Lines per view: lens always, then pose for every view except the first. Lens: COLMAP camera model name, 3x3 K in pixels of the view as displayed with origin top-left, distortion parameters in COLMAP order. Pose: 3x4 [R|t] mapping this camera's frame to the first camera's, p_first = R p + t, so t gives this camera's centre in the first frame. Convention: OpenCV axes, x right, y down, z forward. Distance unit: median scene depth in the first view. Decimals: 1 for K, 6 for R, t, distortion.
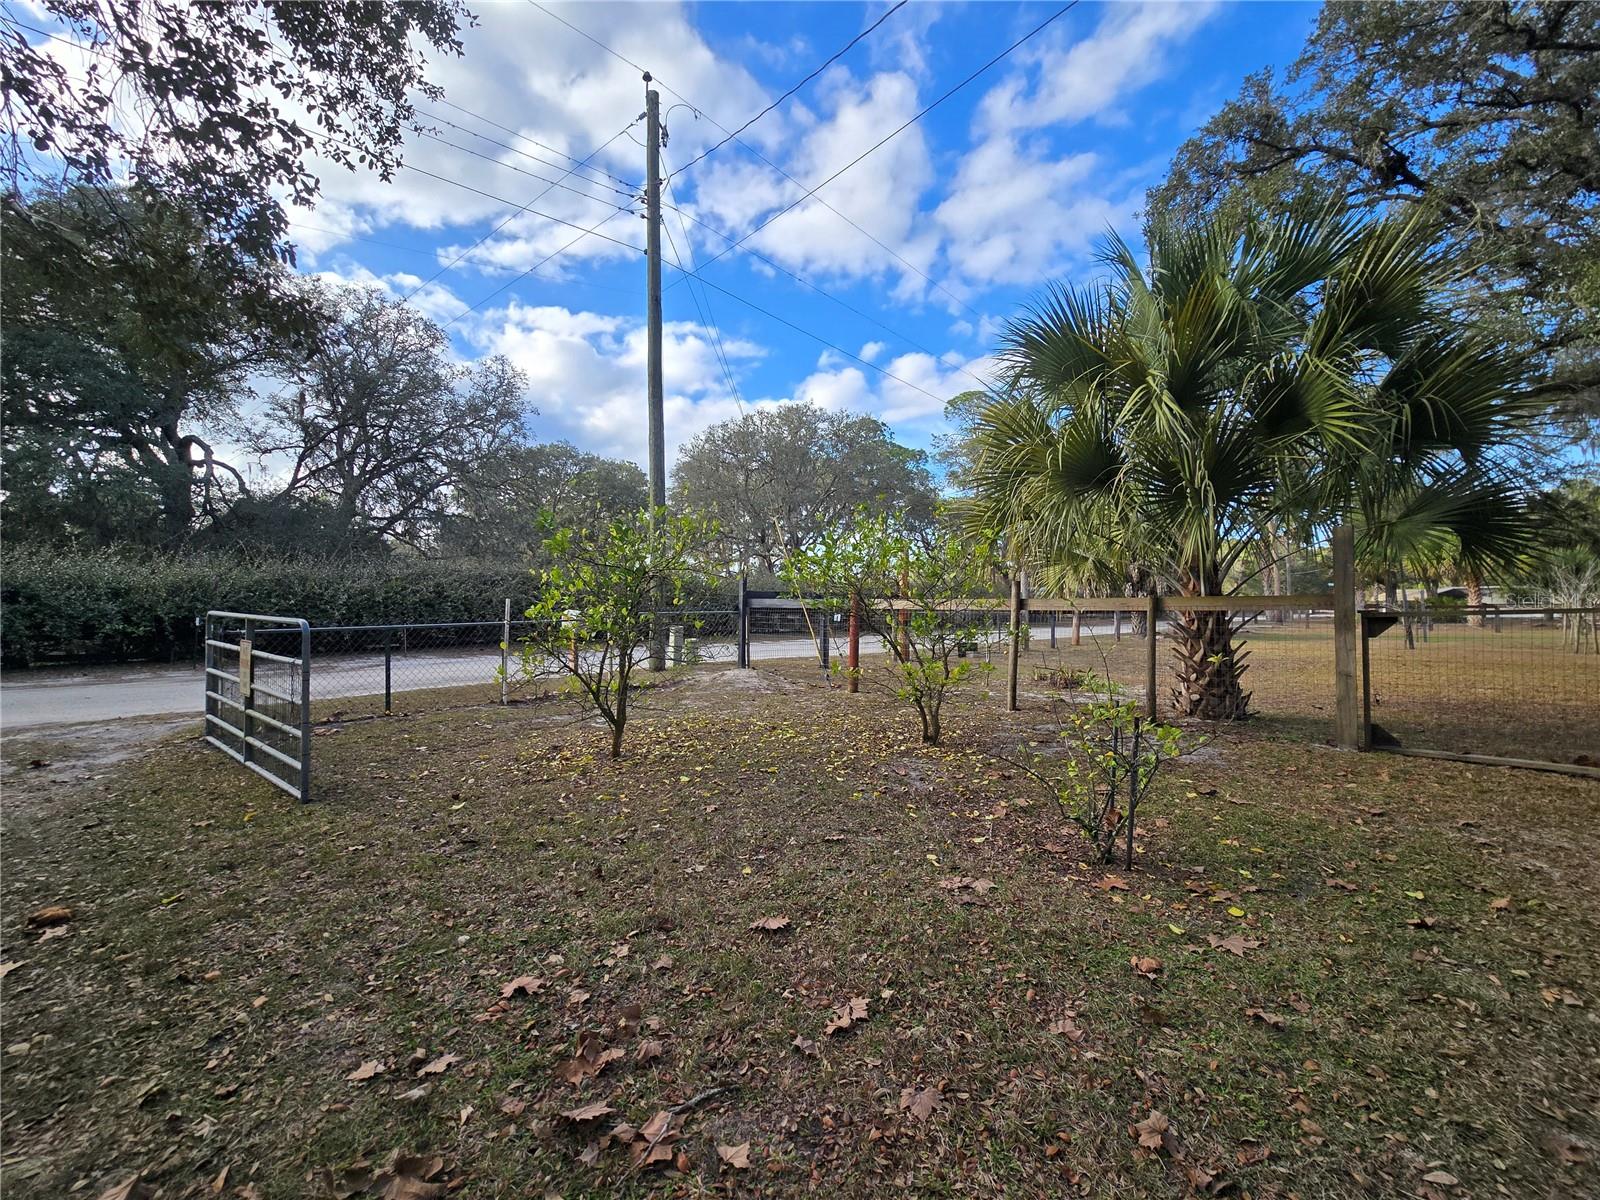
lens RADIAL K [[681.3, 0, 764.6], [0, 681.3, 606.3], [0, 0, 1]] dist [-0.000320, -0.000136]
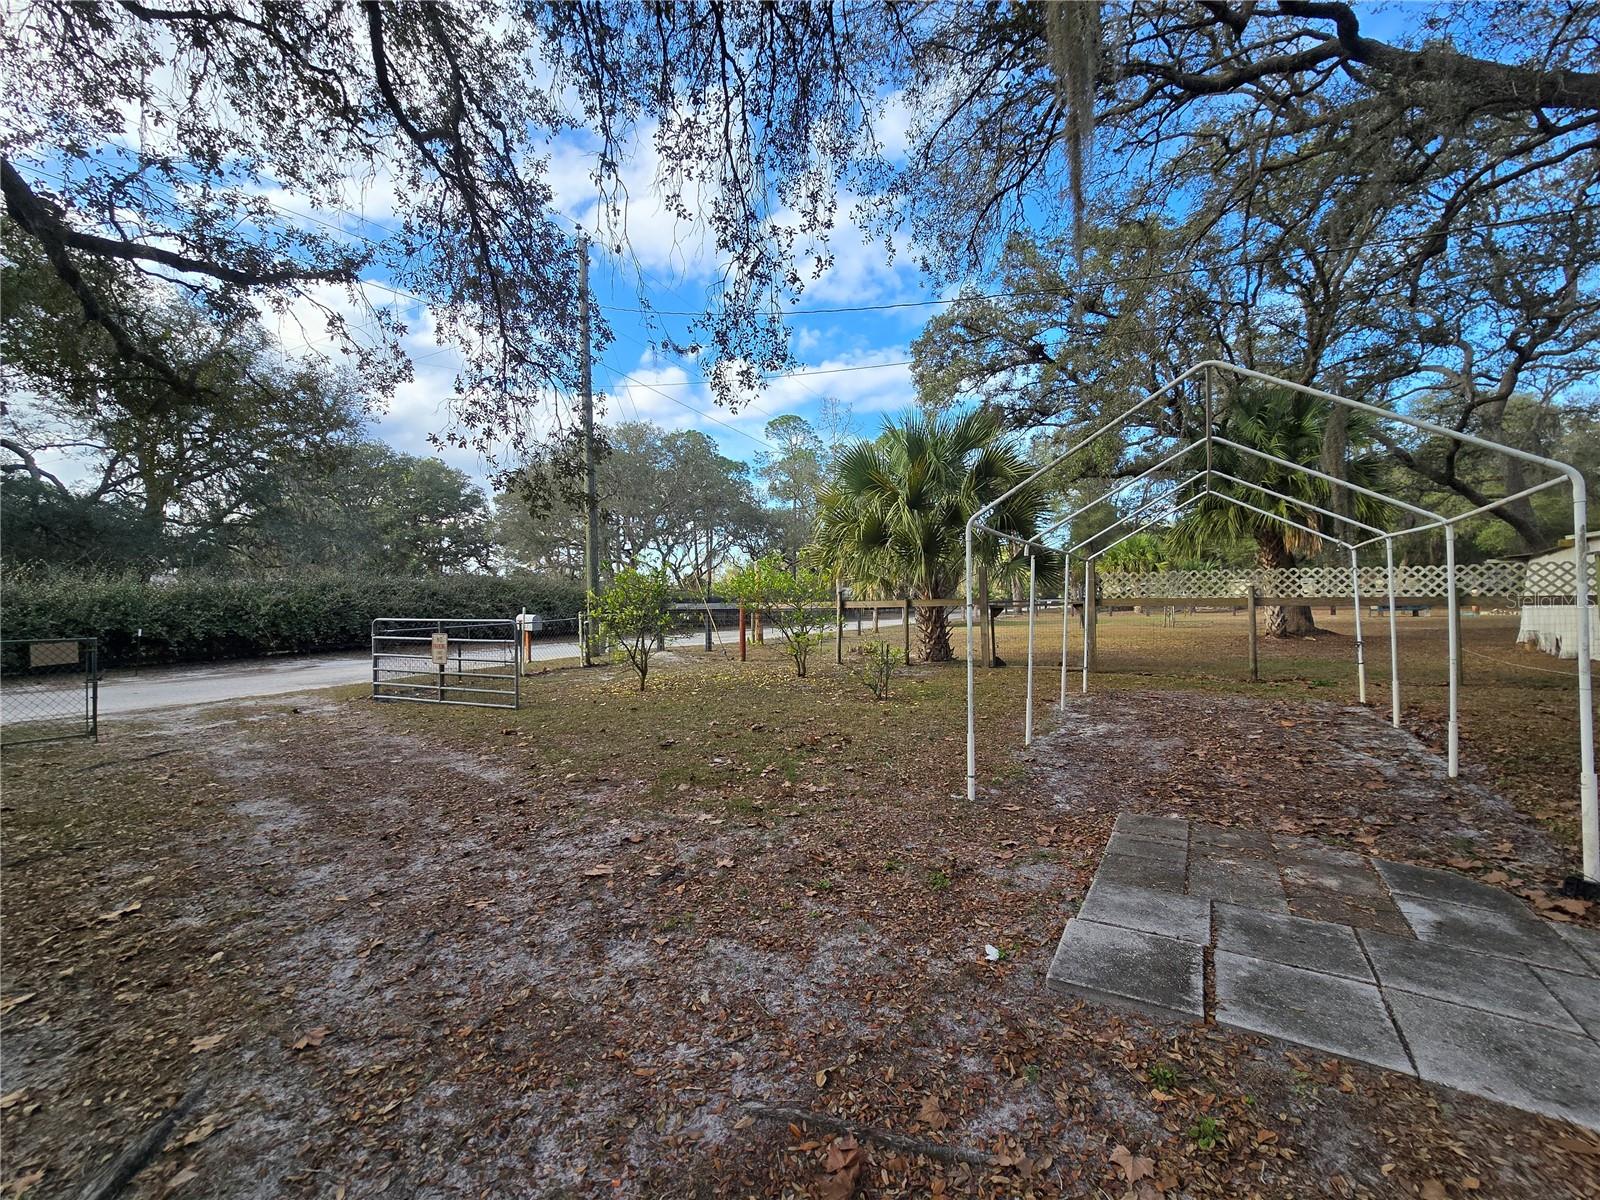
lens RADIAL K [[681.3, 0, 764.6], [0, 681.3, 606.3], [0, 0, 1]] dist [-0.000320, -0.000136]
pose [[0.966332, -0.017343, 0.256713, -0.175889], [0.018626, 0.999823, -0.002567, 0.001364], [-0.256623, 0.007262, 0.966484, -0.421420]]
